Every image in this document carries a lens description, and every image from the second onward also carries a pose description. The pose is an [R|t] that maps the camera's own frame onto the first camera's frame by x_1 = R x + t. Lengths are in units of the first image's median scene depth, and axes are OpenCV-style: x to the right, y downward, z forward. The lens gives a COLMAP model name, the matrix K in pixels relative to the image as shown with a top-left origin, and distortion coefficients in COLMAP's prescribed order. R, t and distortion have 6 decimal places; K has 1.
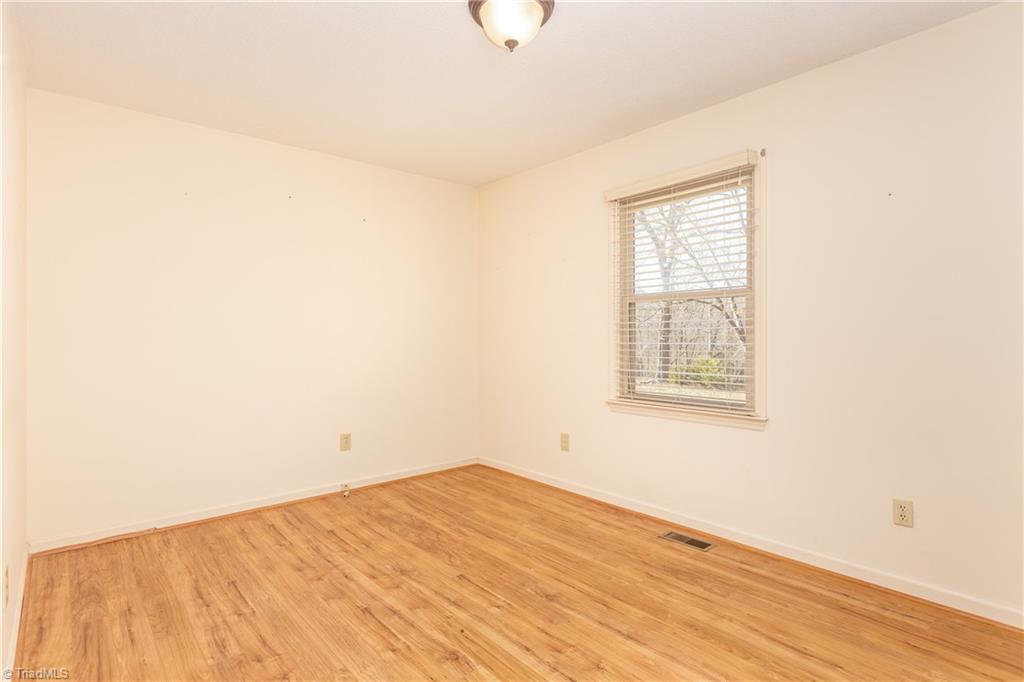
lens RADIAL K [[537.8, 0, 512.0], [0, 537.8, 341.0], [0, 0, 1]] dist [-0.000777, -0.000664]
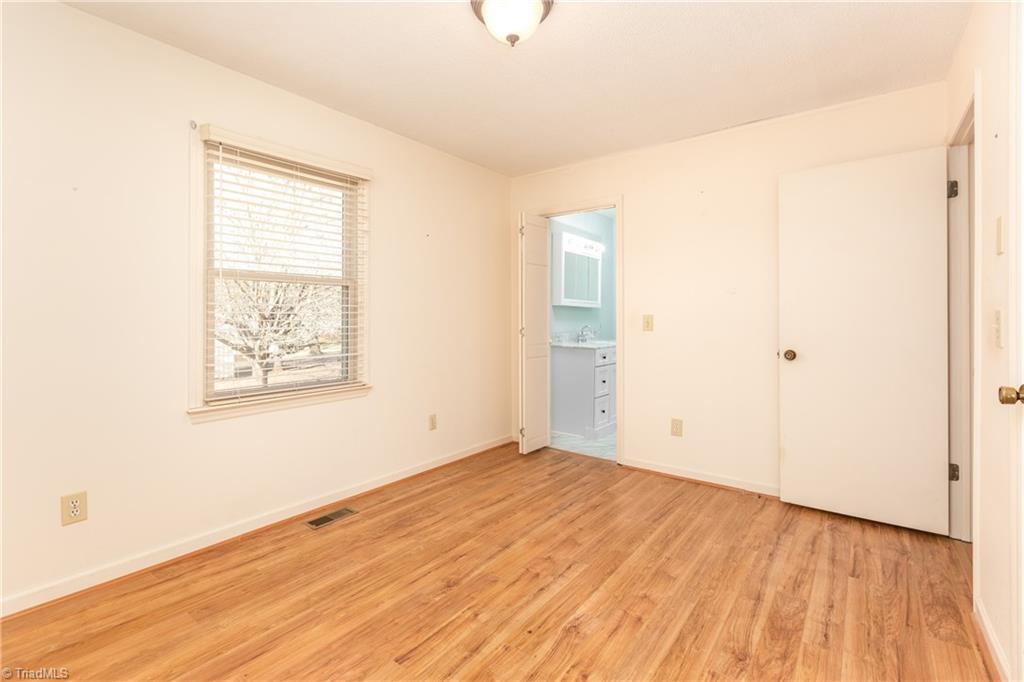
lens RADIAL K [[464.5, 0, 509.1], [0, 464.5, 336.9], [0, 0, 1]] dist [0.000489, -0.000655]
pose [[-0.211346, -0.036043, 0.976746, -0.734751], [0.014564, 0.999093, 0.040019, -0.009792], [-0.977303, 0.022683, -0.210629, 1.017942]]
